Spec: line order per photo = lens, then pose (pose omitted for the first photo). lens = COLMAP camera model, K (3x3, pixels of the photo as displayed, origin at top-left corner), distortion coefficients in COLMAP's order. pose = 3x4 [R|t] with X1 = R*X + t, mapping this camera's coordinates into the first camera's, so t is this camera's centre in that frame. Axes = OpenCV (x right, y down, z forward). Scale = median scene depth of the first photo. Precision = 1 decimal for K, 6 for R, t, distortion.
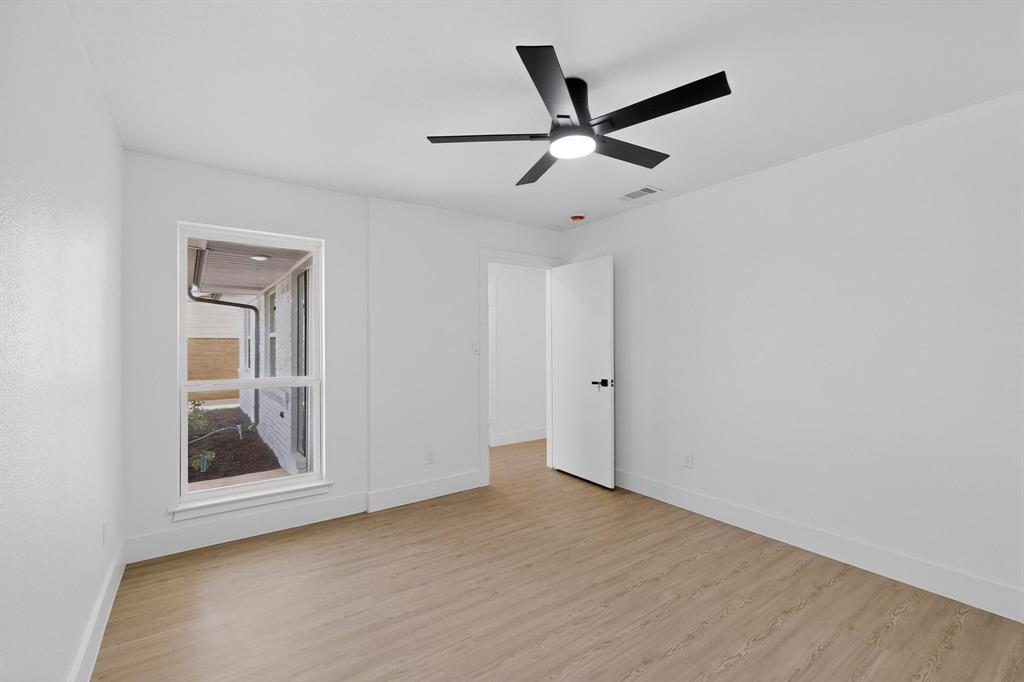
lens RADIAL K [[442.1, 0, 509.4], [0, 442.1, 344.6], [0, 0, 1]] dist [0.001157, -0.000558]
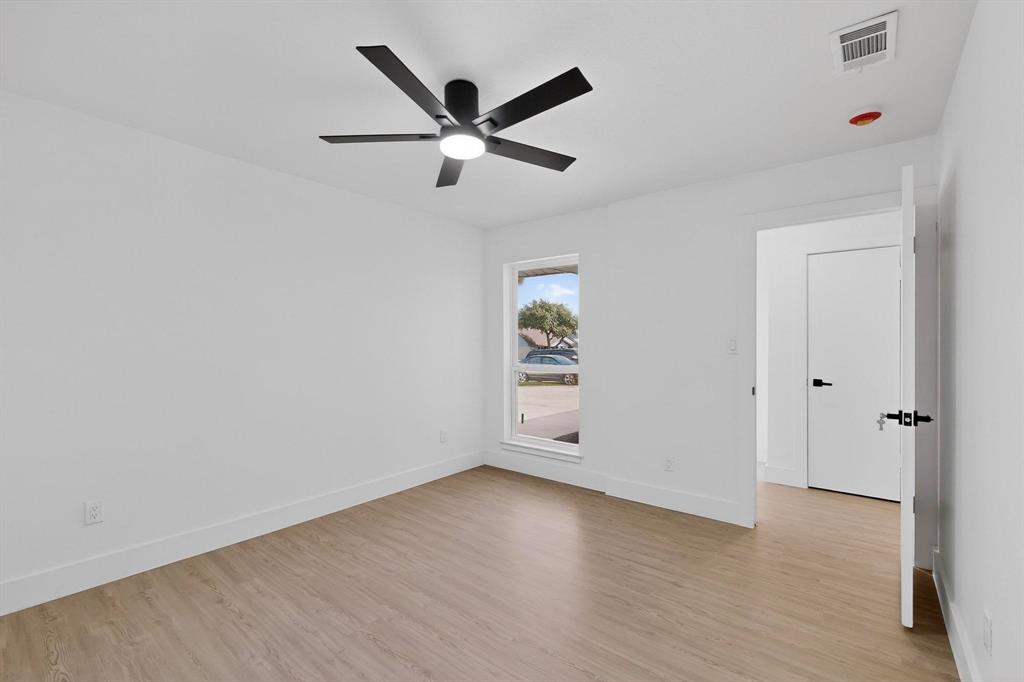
lens RADIAL K [[442.1, 0, 511.4], [0, 442.1, 338.5], [0, 0, 1]] dist [0.001157, -0.000558]
pose [[0.272599, -0.001660, -0.962126, 0.700405], [-0.001321, 0.999997, -0.002099, -0.003041], [0.962127, 0.001843, 0.272595, 0.498046]]
